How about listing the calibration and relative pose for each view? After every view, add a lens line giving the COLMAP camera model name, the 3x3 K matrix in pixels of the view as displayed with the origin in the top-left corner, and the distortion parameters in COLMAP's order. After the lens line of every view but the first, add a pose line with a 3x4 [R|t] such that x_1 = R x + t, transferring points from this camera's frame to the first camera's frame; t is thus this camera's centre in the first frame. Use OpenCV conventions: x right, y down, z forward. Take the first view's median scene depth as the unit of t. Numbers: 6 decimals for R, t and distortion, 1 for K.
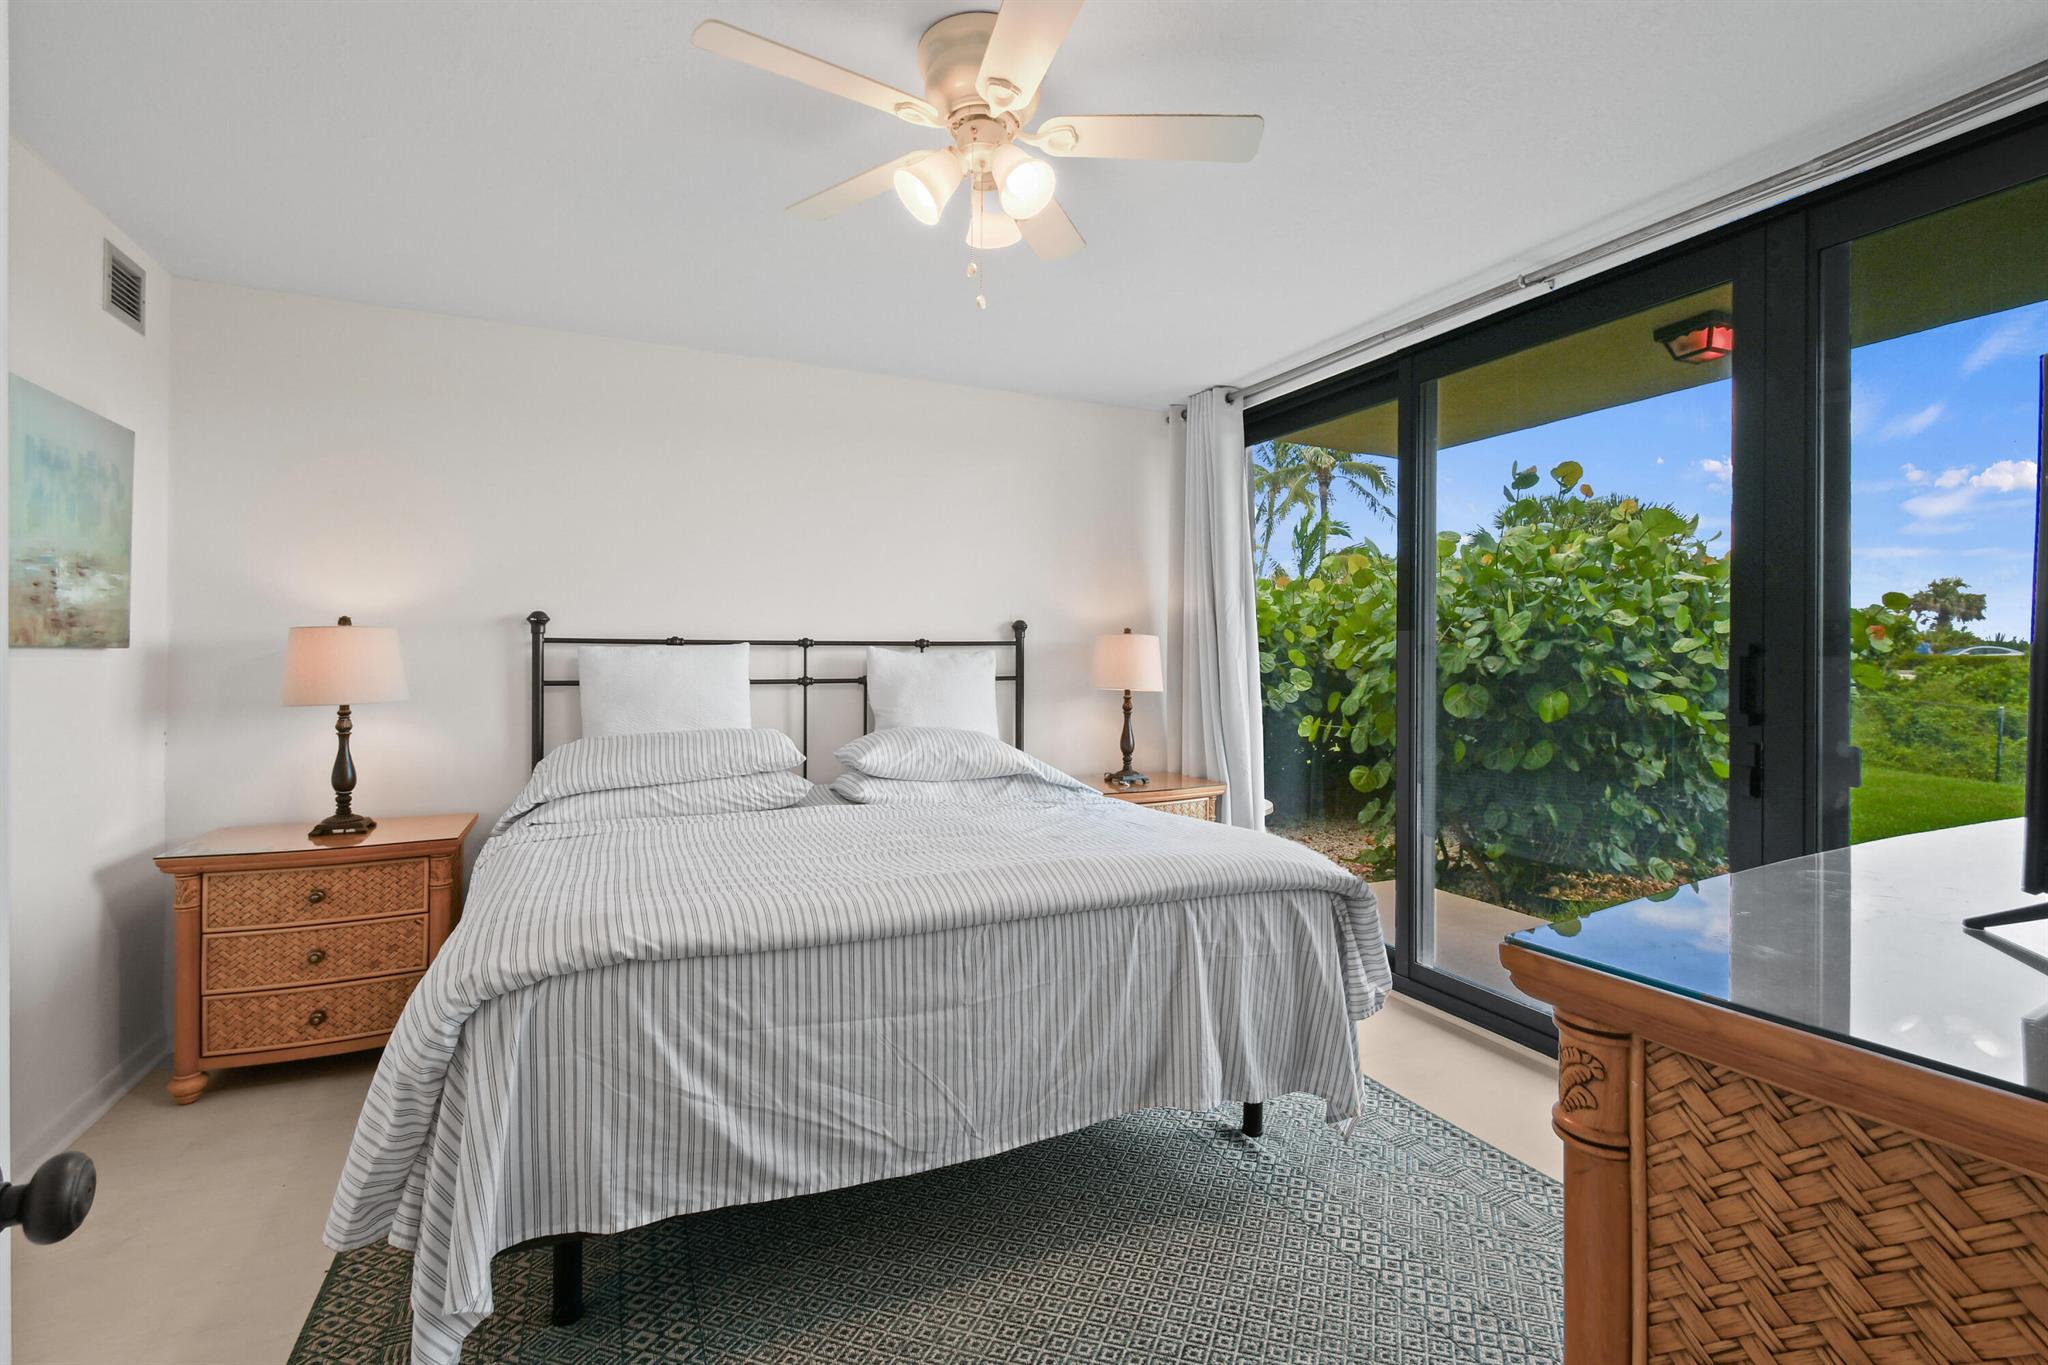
lens RADIAL K [[925.7, 0, 1022.8], [0, 925.7, 653.9], [0, 0, 1]] dist [0.011893, -0.006215]
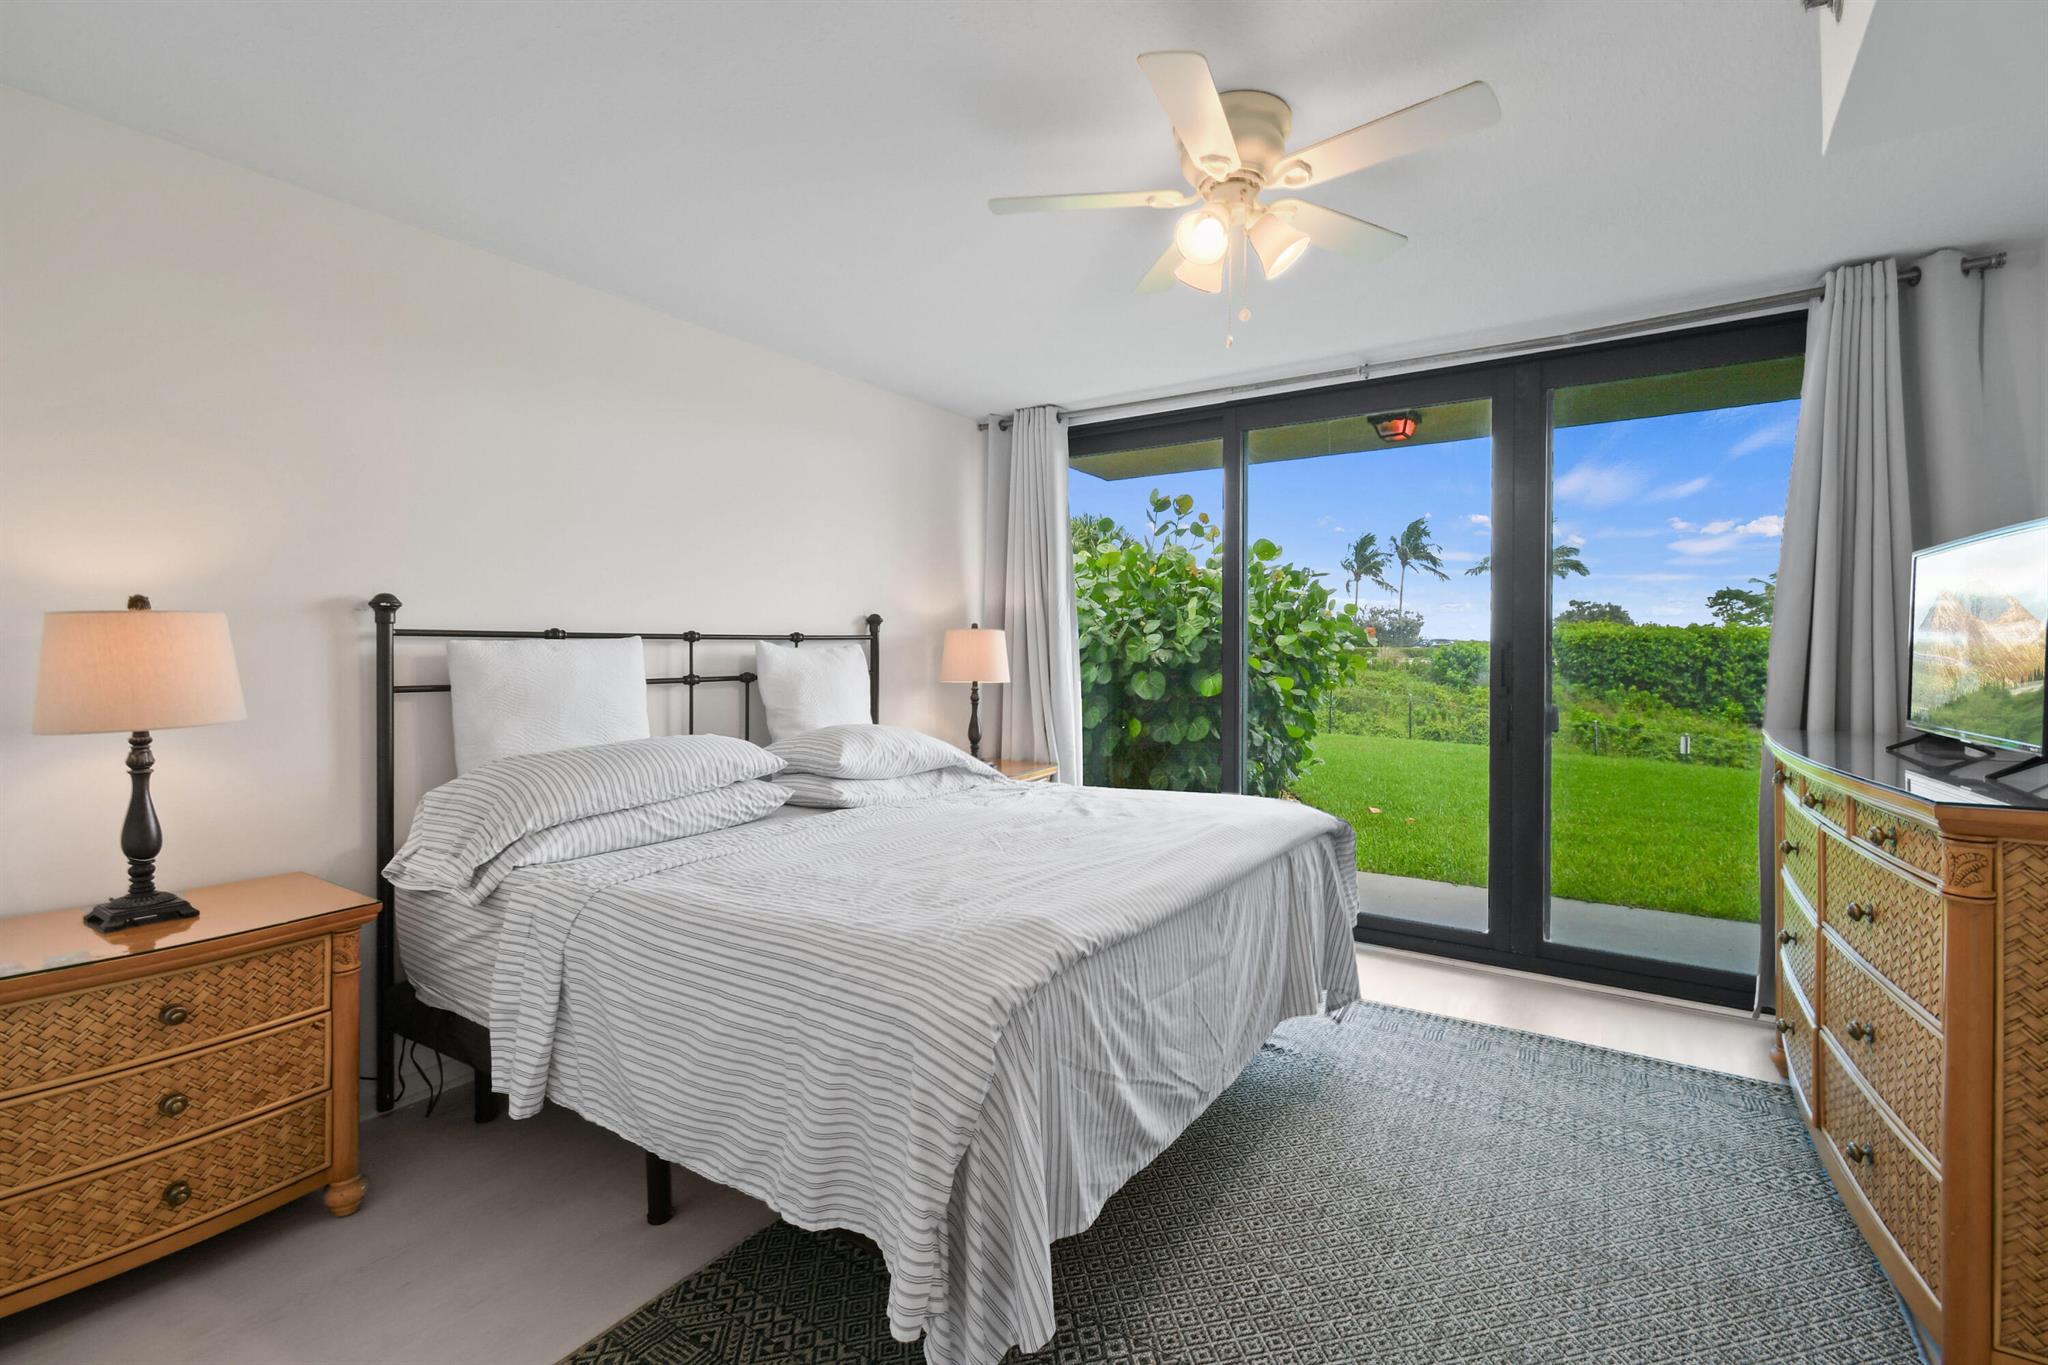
lens RADIAL K [[925.7, 0, 1030.4], [0, 925.7, 659.3], [0, 0, 1]] dist [0.011893, -0.006215]
pose [[0.848822, -0.008909, 0.528604, -0.526228], [0.001078, 0.999885, 0.015121, -0.004028], [-0.528678, -0.012265, 0.848734, 0.097272]]
